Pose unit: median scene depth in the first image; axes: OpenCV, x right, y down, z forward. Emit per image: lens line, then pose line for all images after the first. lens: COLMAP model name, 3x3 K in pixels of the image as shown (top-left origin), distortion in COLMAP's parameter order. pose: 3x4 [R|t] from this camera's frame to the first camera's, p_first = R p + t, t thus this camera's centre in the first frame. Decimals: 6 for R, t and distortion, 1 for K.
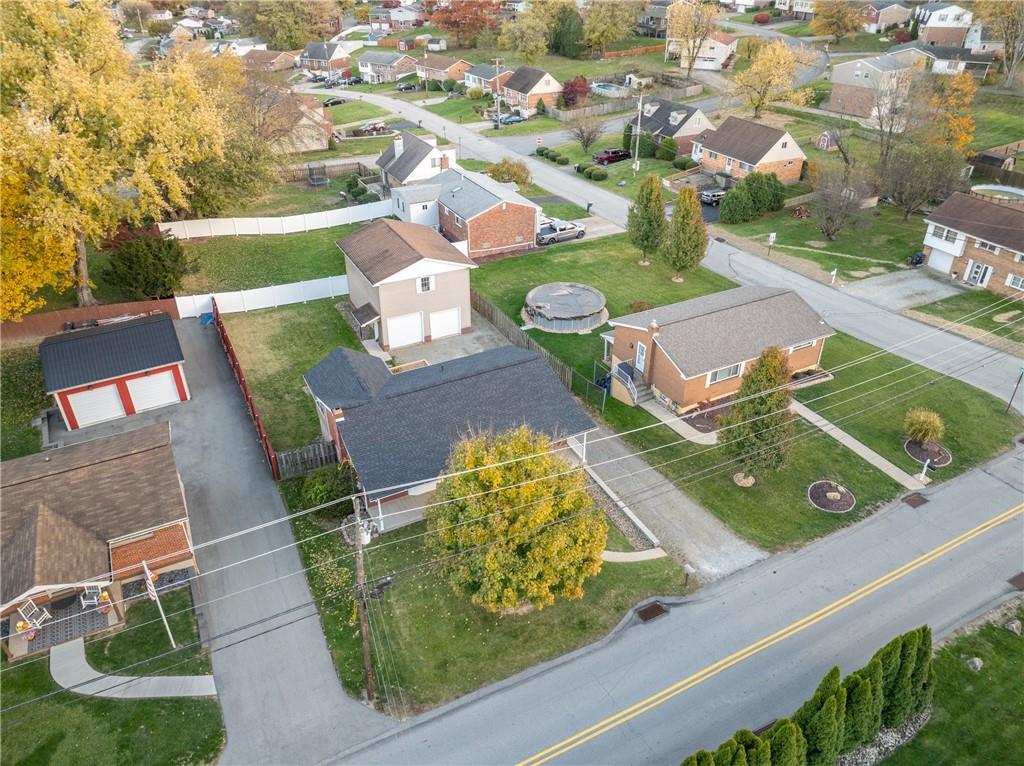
lens RADIAL K [[722.5, 0, 518.4], [0, 722.5, 378.9], [0, 0, 1]] dist [-0.038935, 0.003760]
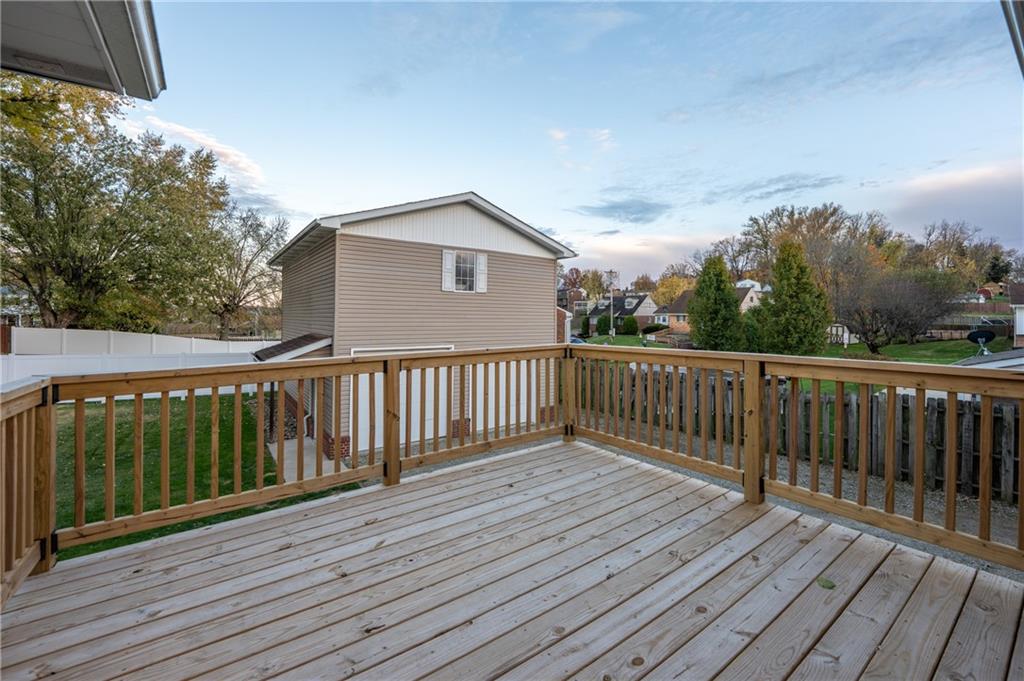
lens RADIAL K [[425.1, 0, 510.8], [0, 425.1, 316.2], [0, 0, 1]] dist [0.000486, -0.000004]
pose [[0.990732, -0.000536, 0.135829, -0.096504], [0.071576, 0.851949, -0.518710, 0.009021], [-0.115441, 0.523625, 0.844091, 0.575763]]
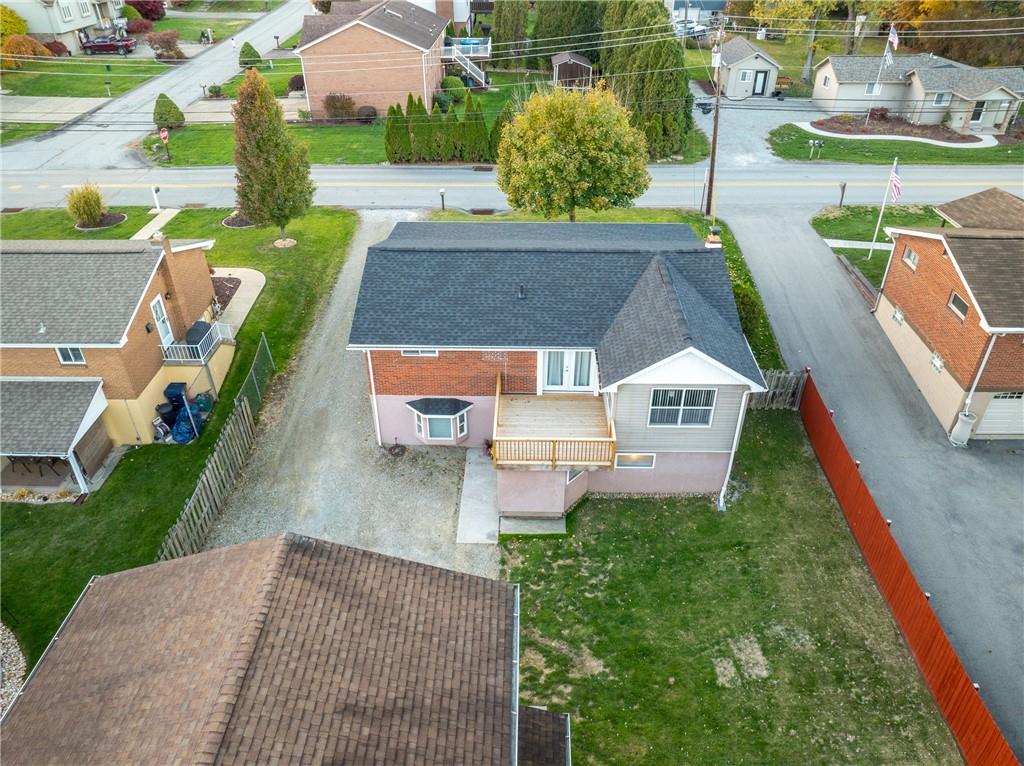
lens RADIAL K [[722.5, 0, 518.4], [0, 722.5, 378.9], [0, 0, 1]] dist [-0.038935, 0.003760]
pose [[-0.876771, -0.271962, 0.396623, -0.193477], [0.251800, 0.443038, 0.860415, -0.264298], [-0.409719, 0.854256, -0.319963, 0.689280]]
